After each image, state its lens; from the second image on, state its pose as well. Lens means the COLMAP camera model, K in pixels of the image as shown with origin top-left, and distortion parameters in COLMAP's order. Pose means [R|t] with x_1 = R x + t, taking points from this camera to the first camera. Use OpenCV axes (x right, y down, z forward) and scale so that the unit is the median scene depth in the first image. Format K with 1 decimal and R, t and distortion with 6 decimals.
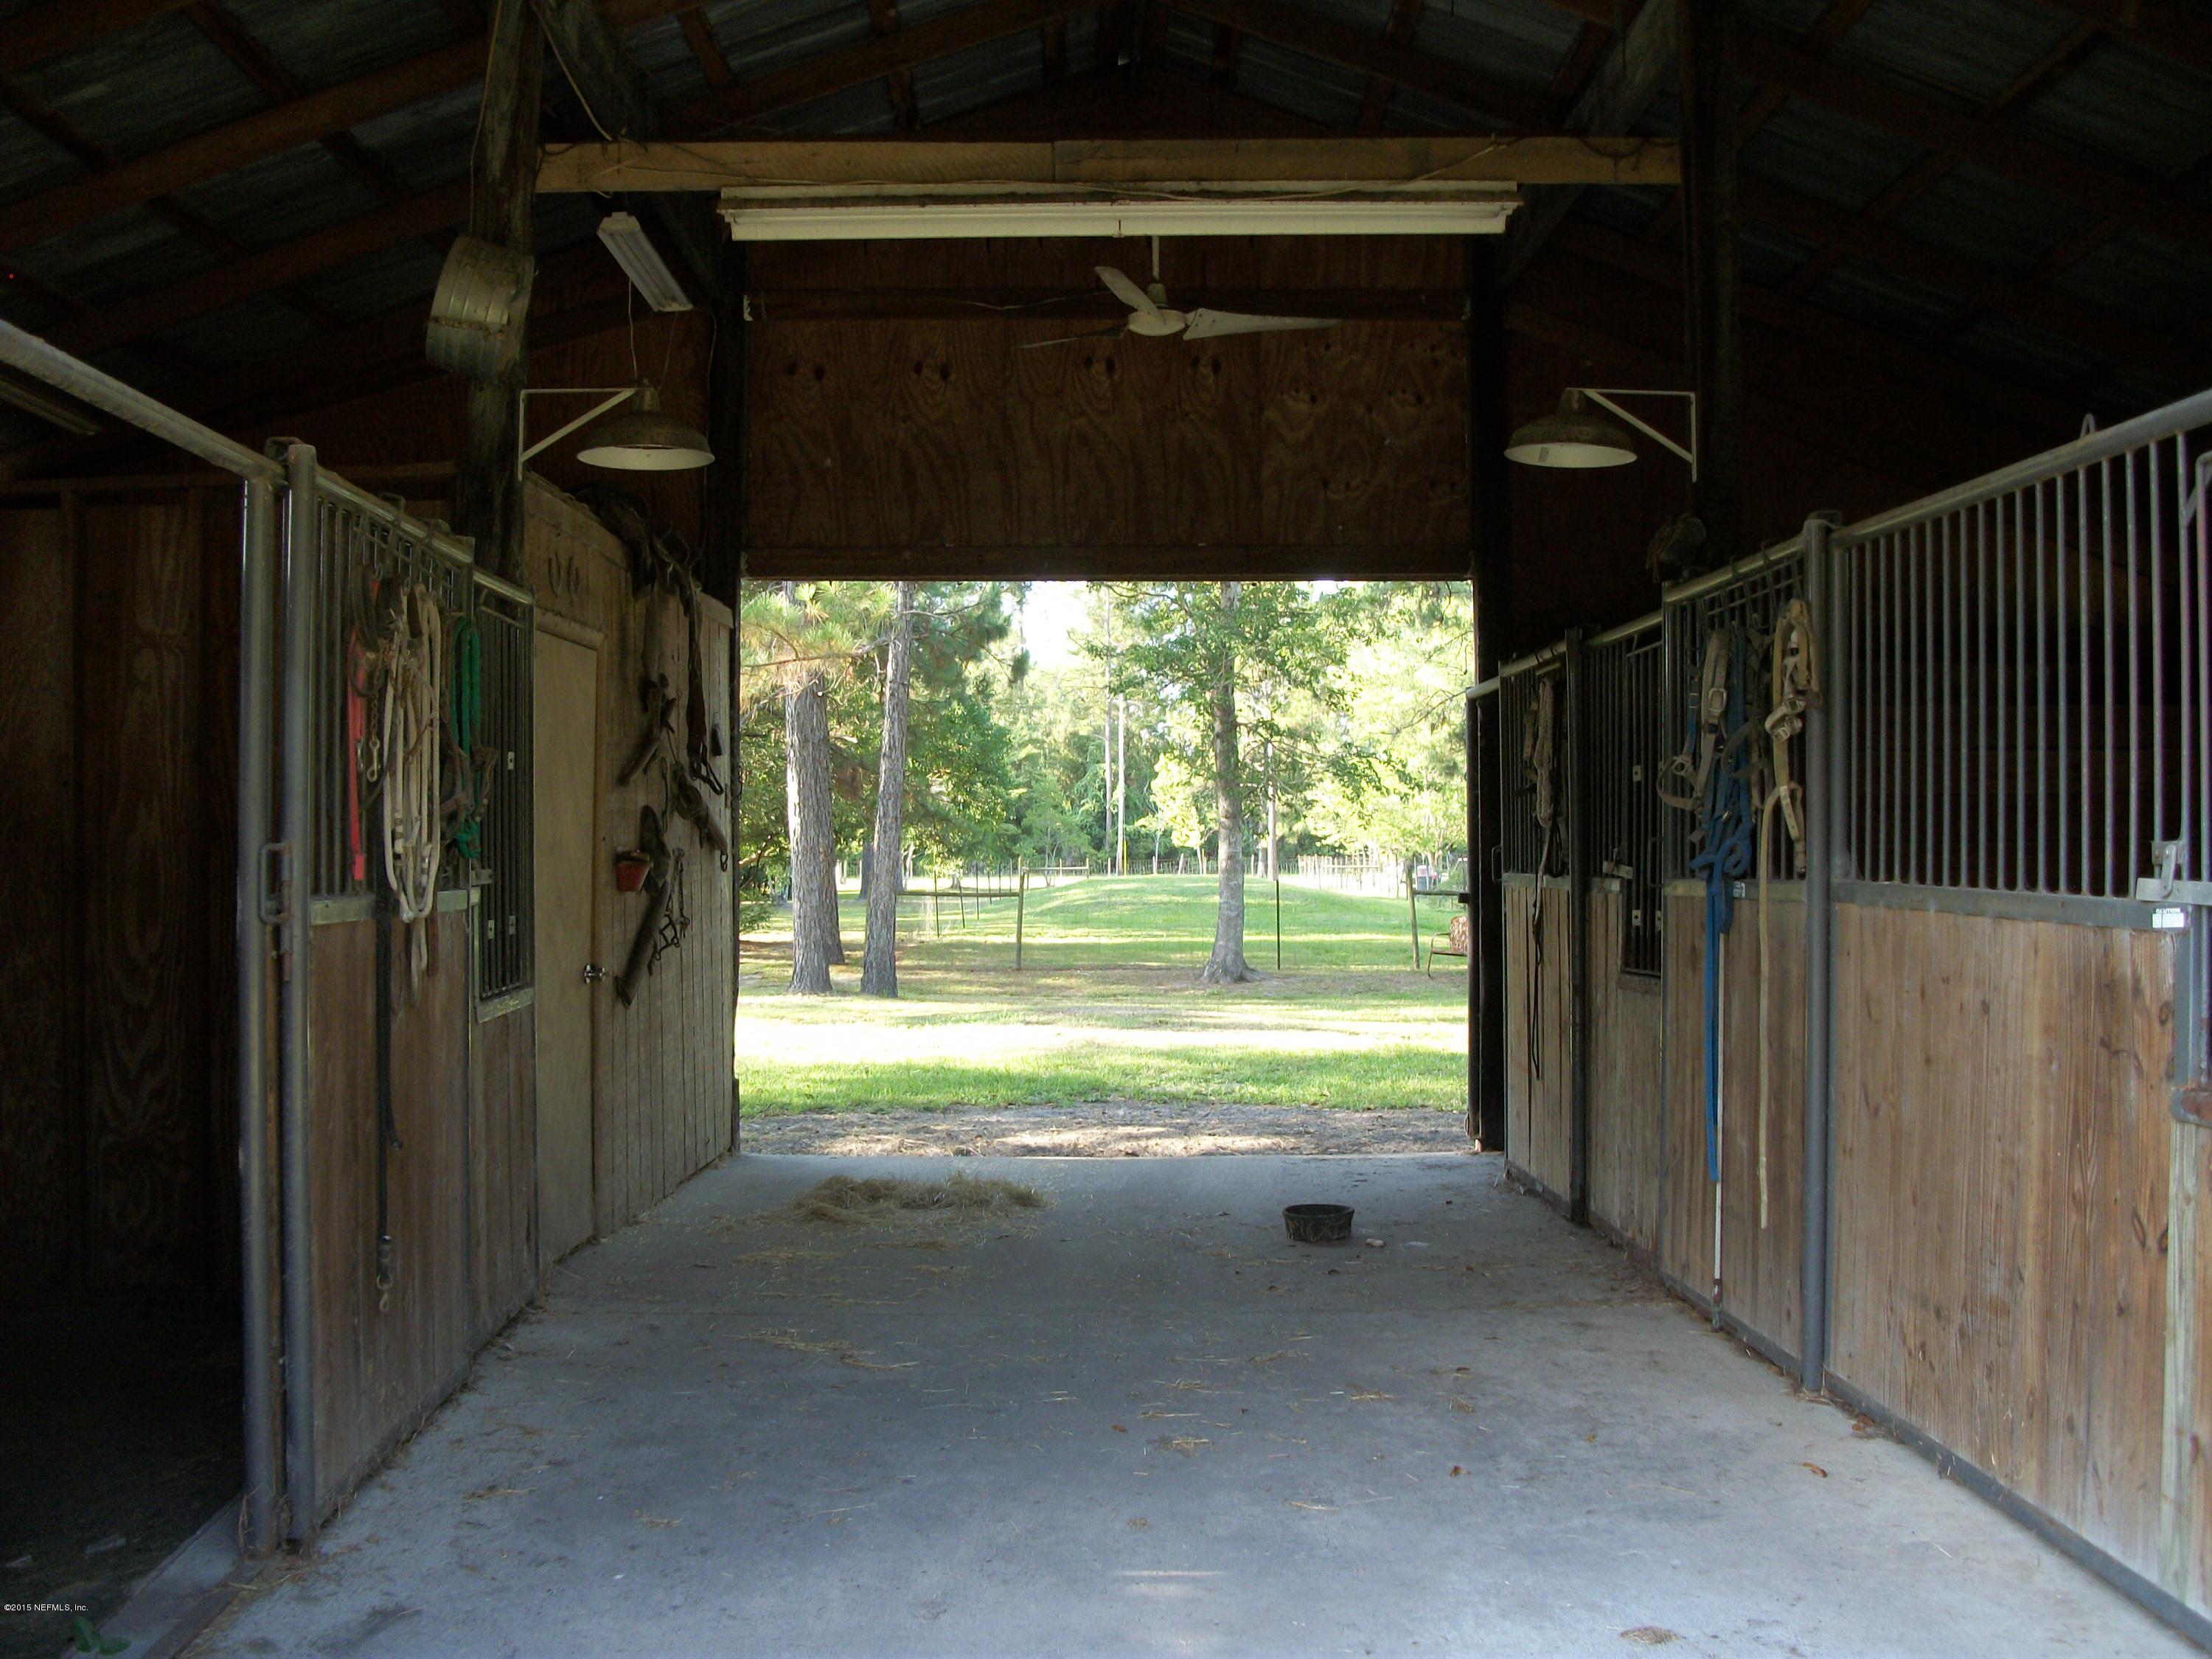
lens RADIAL K [[2127.2, 0, 1113.9], [0, 2127.2, 818.0], [0, 0, 1]] dist [-0.156770, 0.097576]
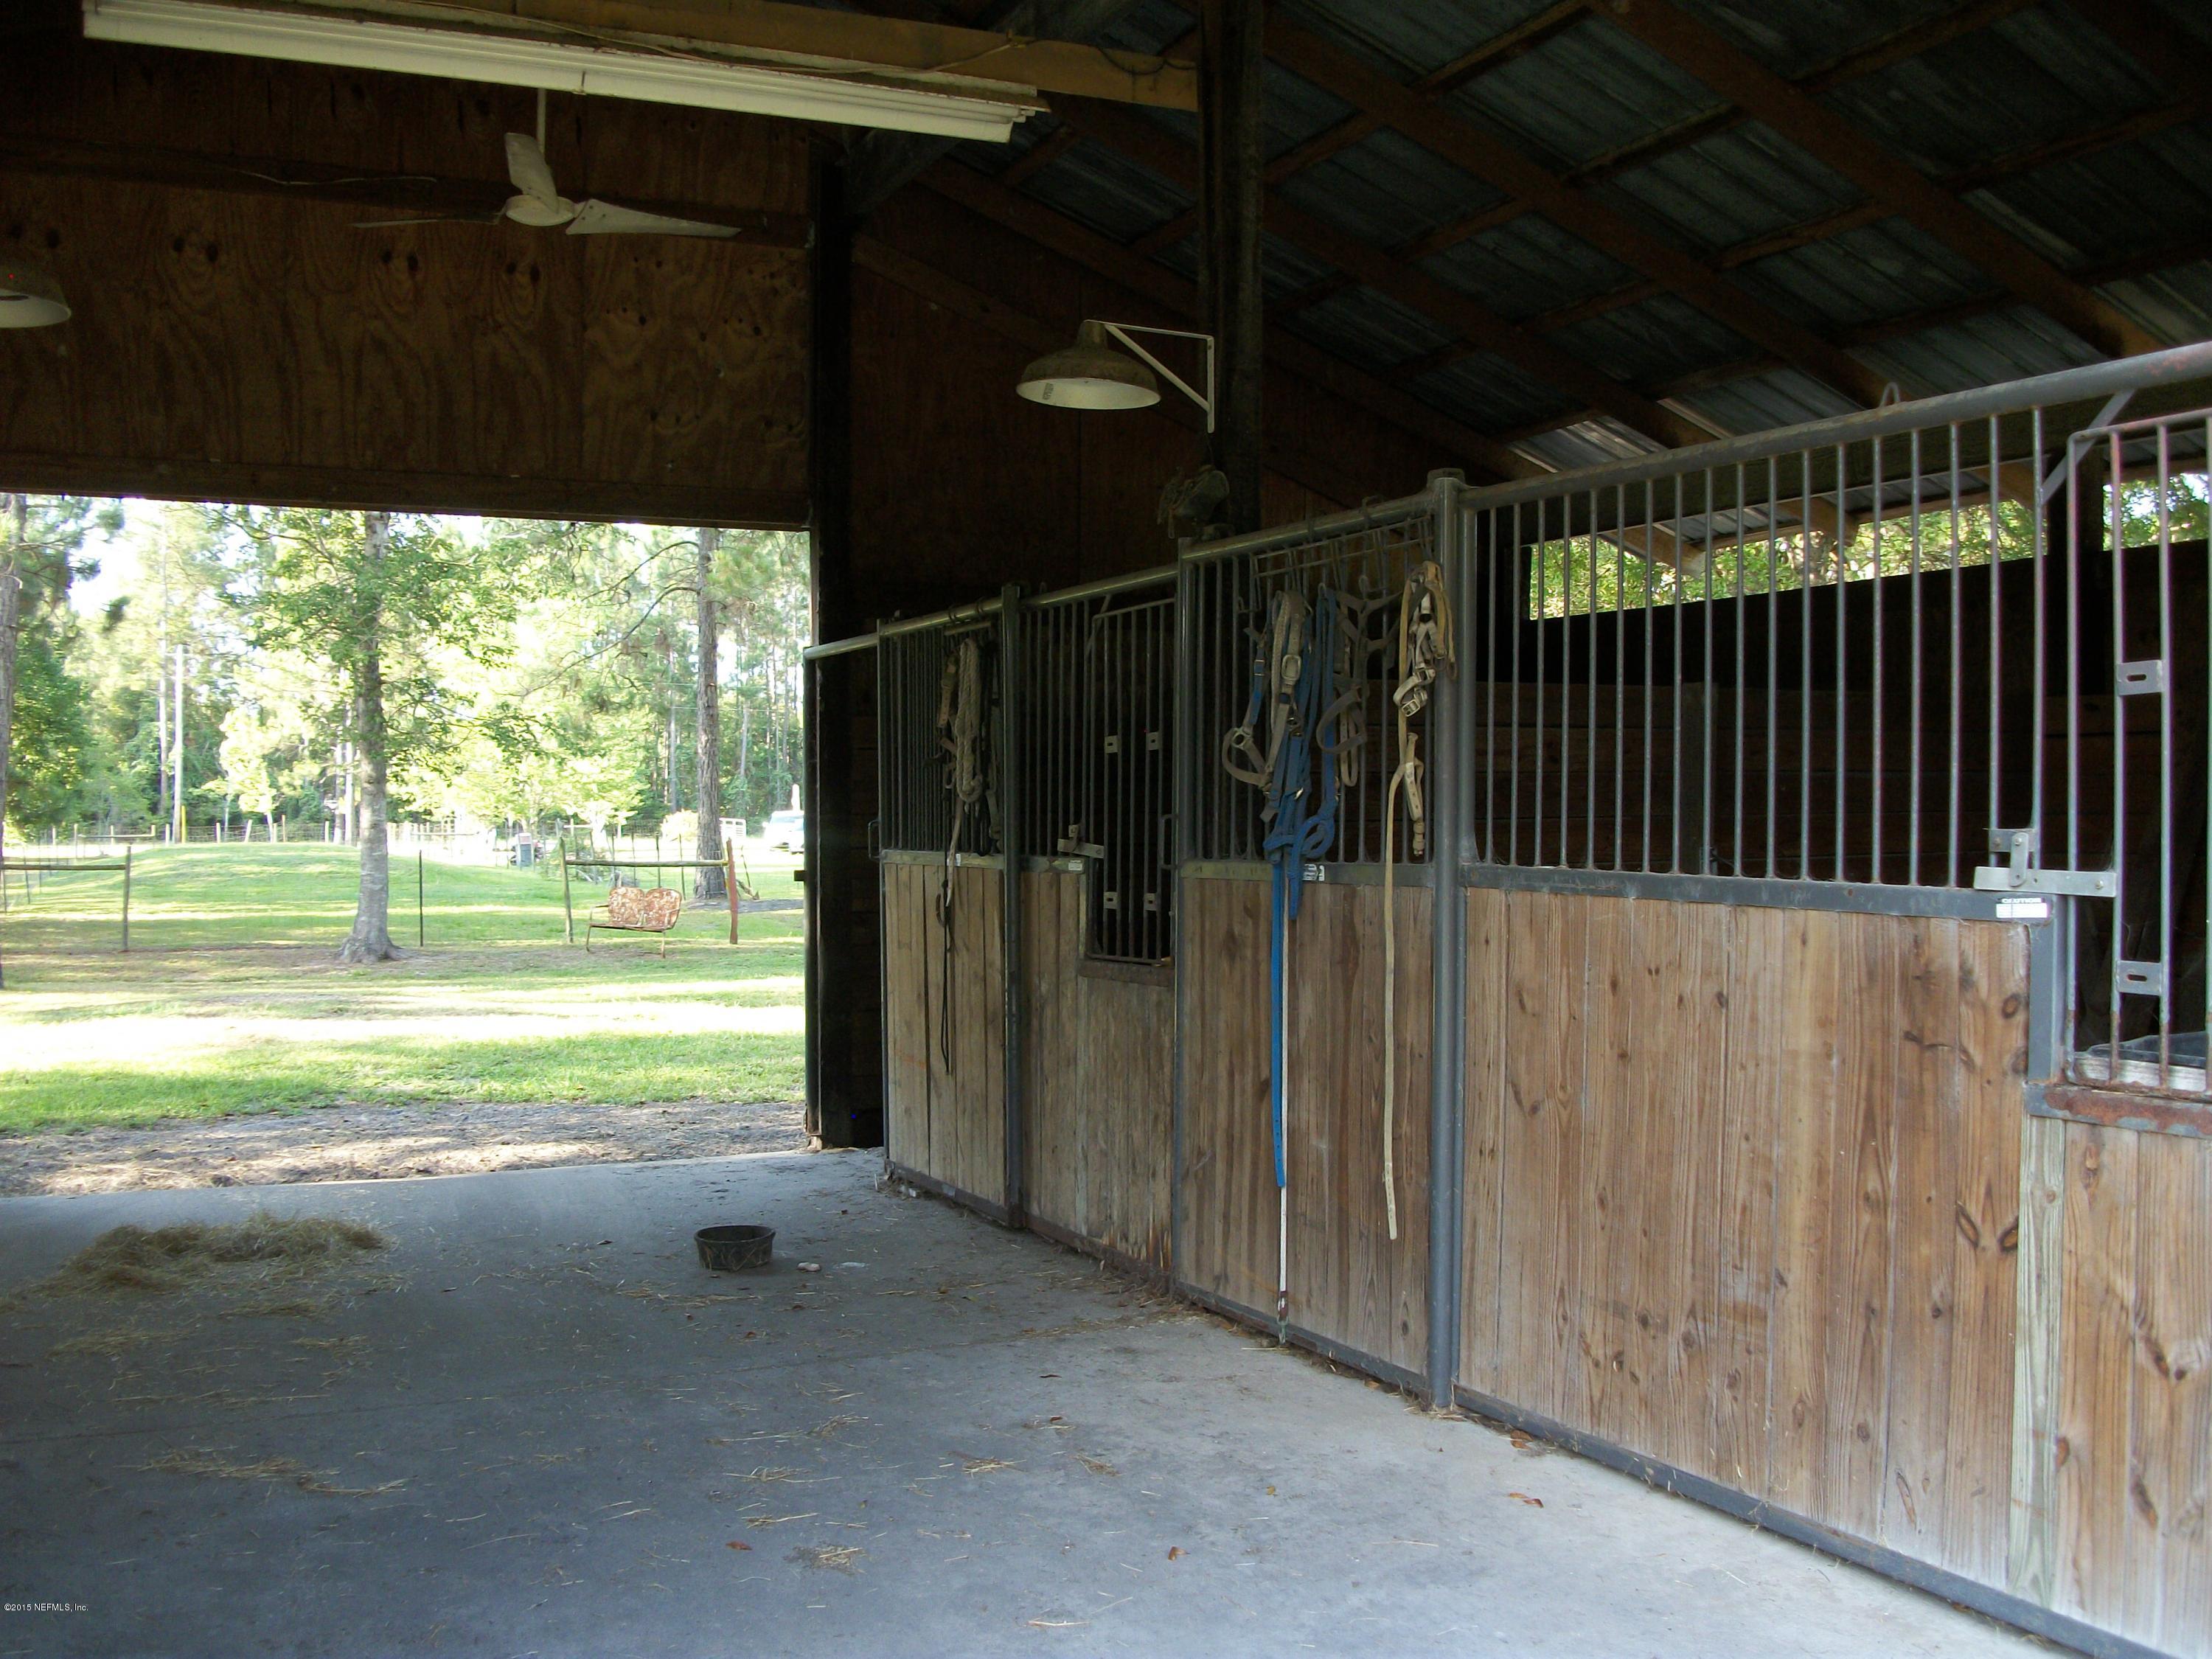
lens RADIAL K [[2127.2, 0, 1113.9], [0, 2127.2, 818.0], [0, 0, 1]] dist [-0.156770, 0.097576]
pose [[0.904380, 0.000657, 0.426728, -0.162100], [-0.007644, 0.999863, 0.014660, -0.002754], [-0.426660, -0.016520, 0.904261, 0.166729]]
